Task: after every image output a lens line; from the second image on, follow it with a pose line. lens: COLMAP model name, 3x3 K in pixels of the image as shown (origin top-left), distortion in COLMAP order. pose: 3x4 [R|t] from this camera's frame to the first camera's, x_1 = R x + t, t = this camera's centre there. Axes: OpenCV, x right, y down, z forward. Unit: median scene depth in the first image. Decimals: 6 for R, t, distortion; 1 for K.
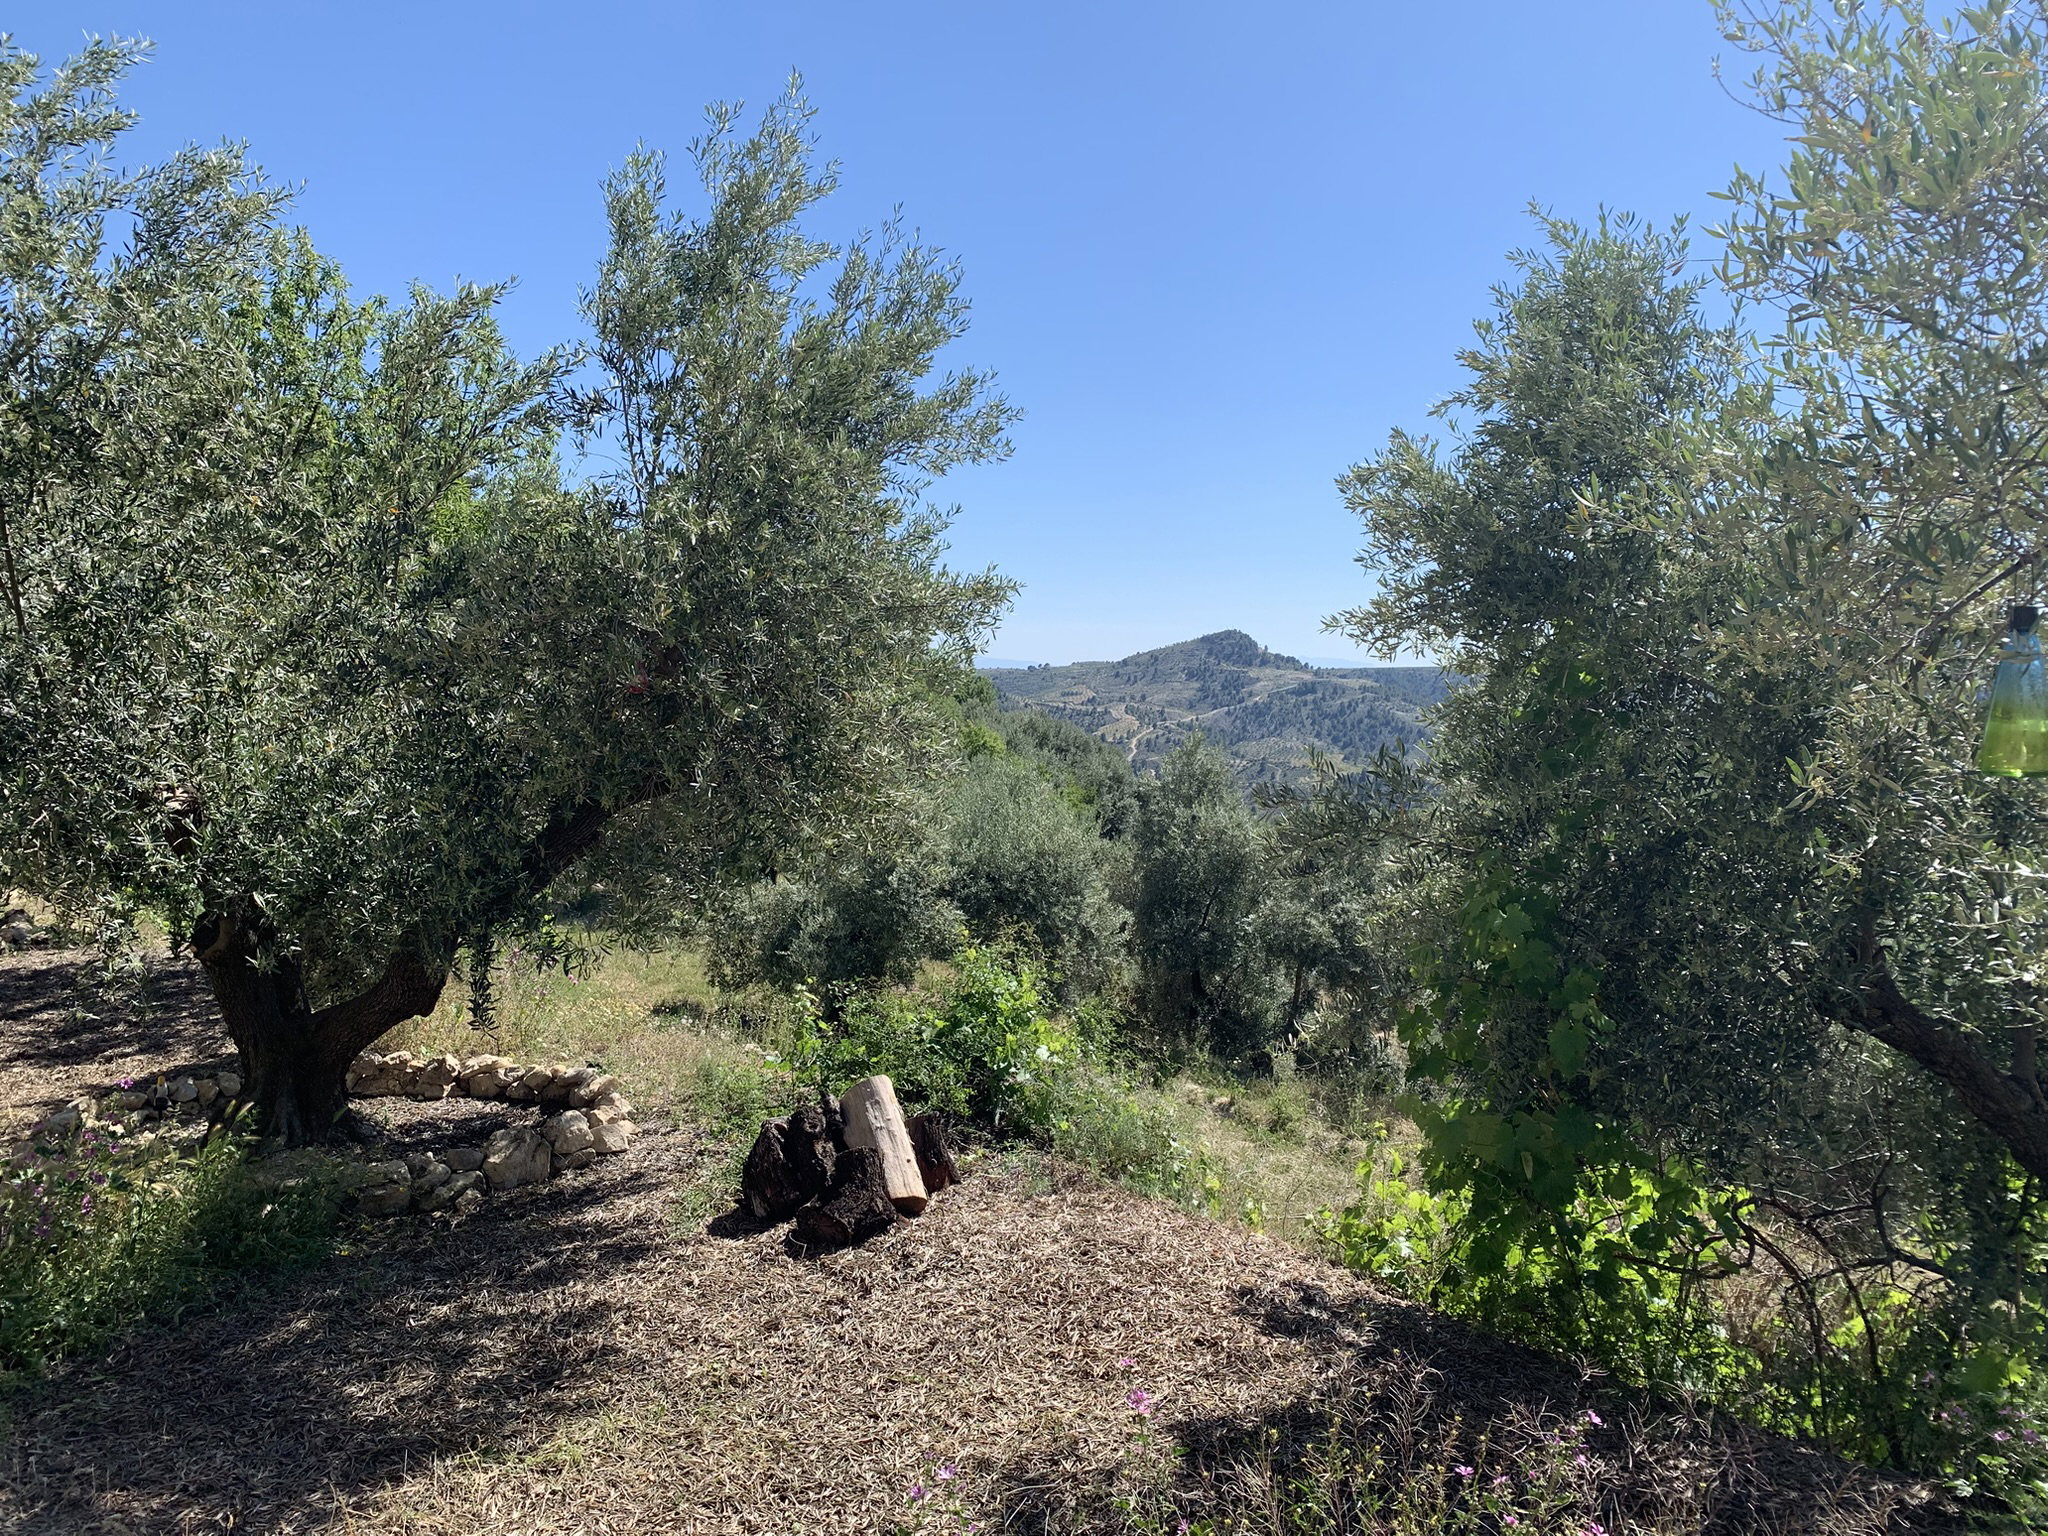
lens RADIAL K [[1527.9, 0, 1028.5], [0, 1527.9, 751.8], [0, 0, 1]] dist [0.009979, -0.014721]
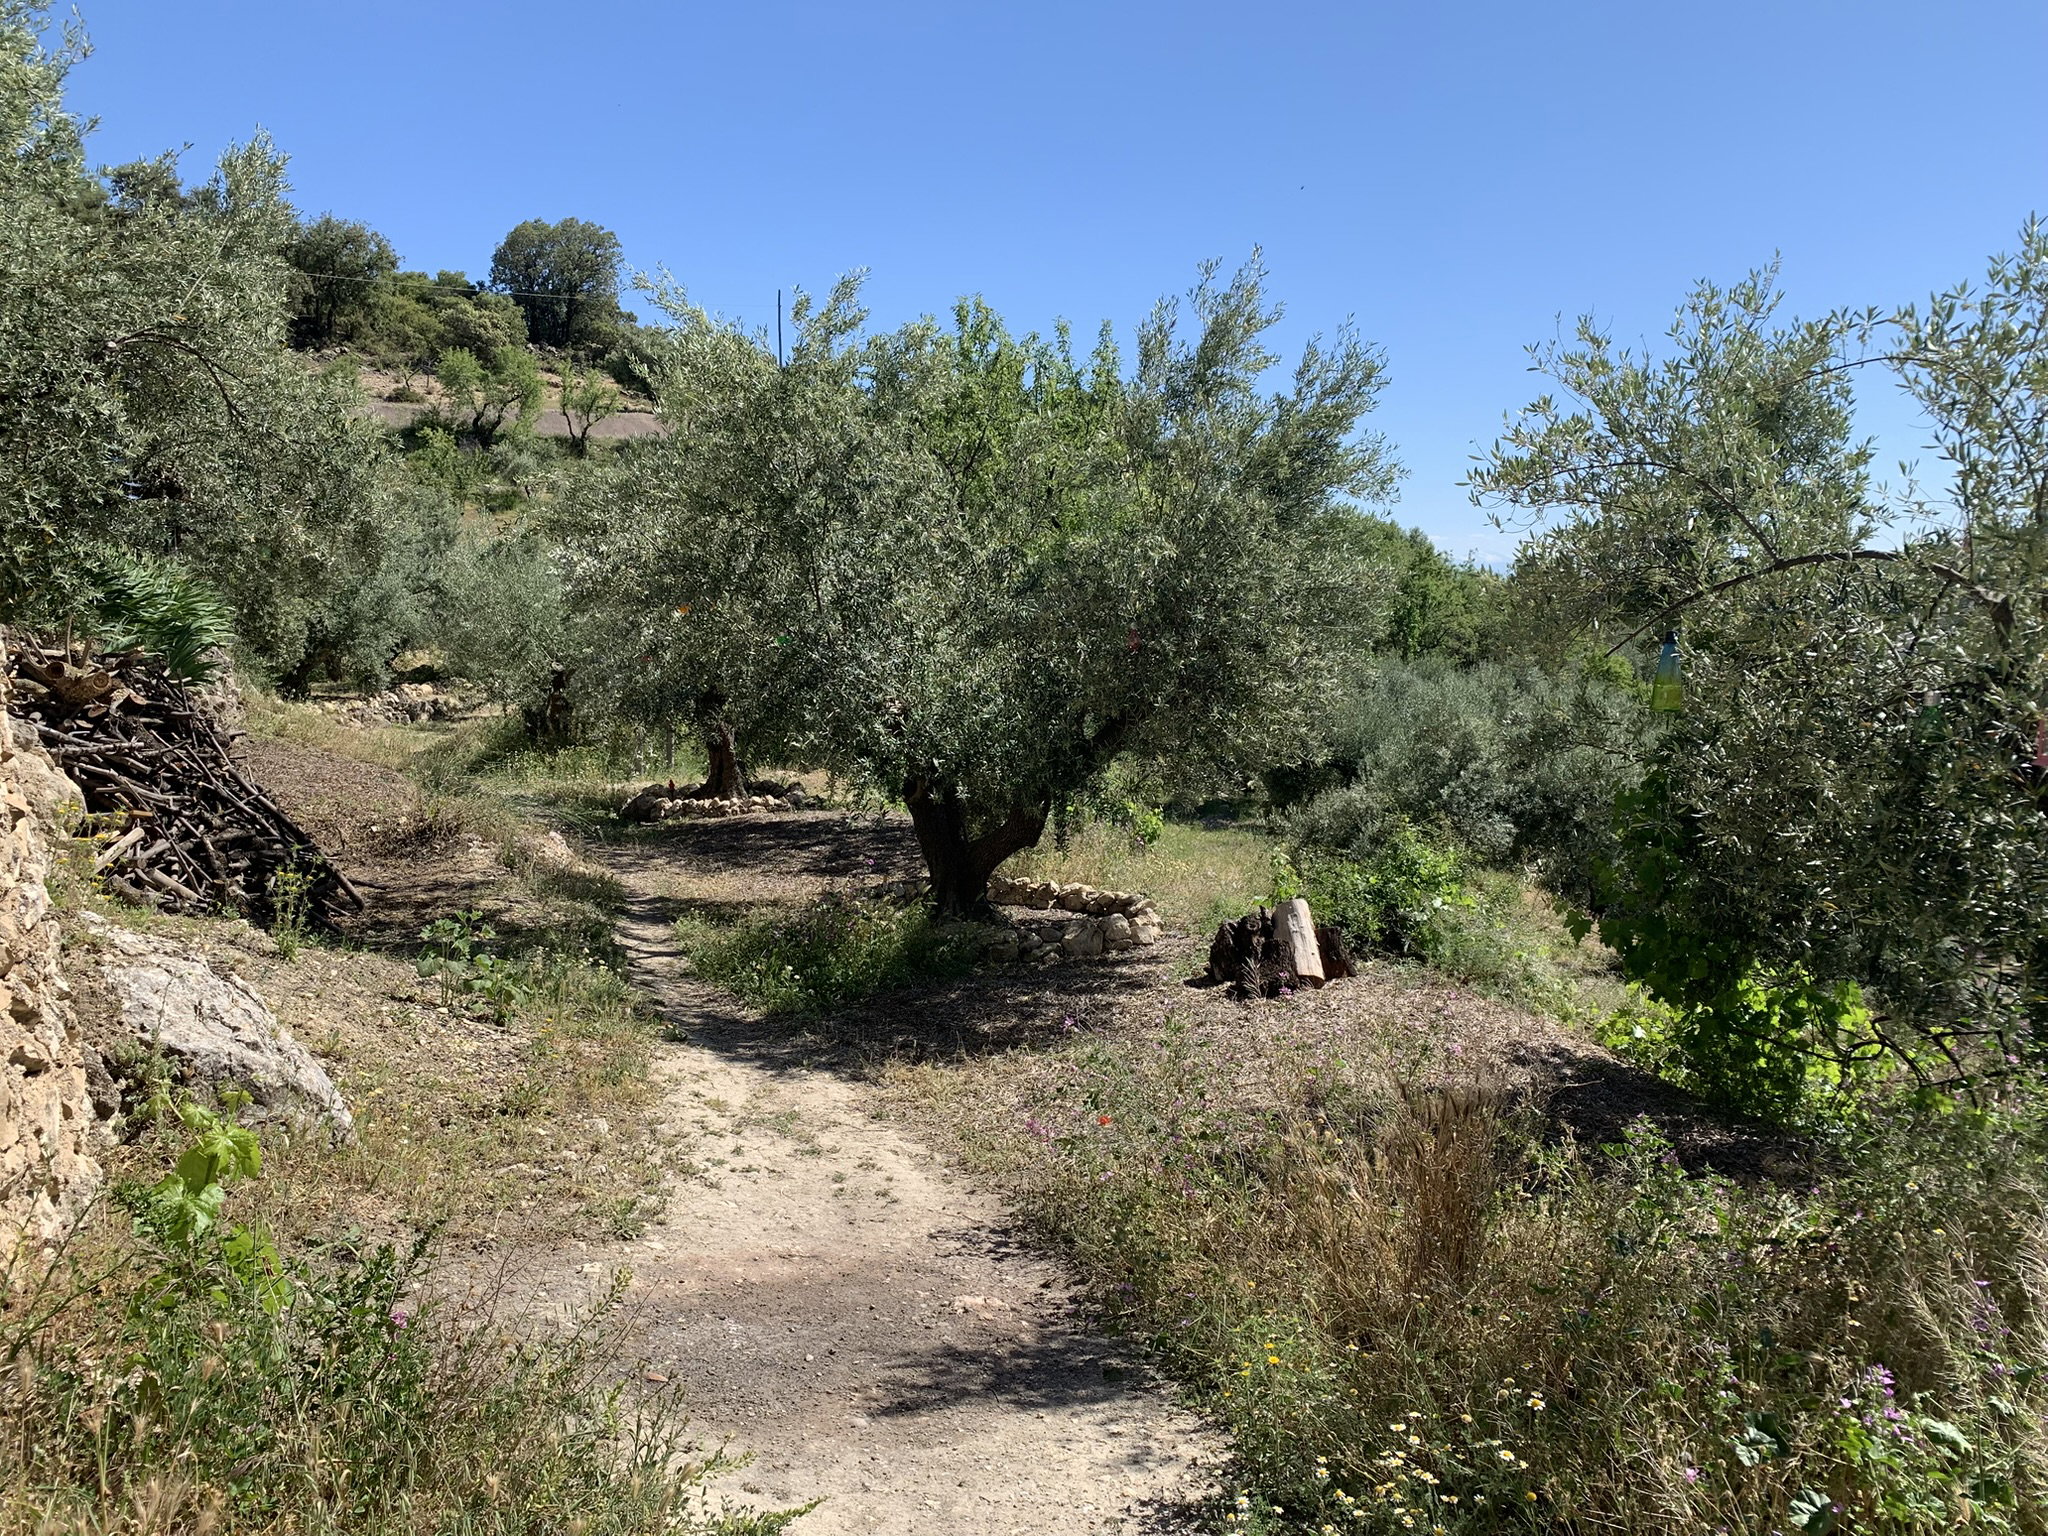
lens RADIAL K [[1527.9, 0, 1024.9], [0, 1527.9, 771.5], [0, 0, 1]] dist [0.009979, -0.014721]
pose [[0.911754, 0.039980, -0.408786, 0.274187], [-0.013723, 0.997661, 0.066965, -0.012520], [0.410507, -0.055445, 0.910170, -0.495357]]
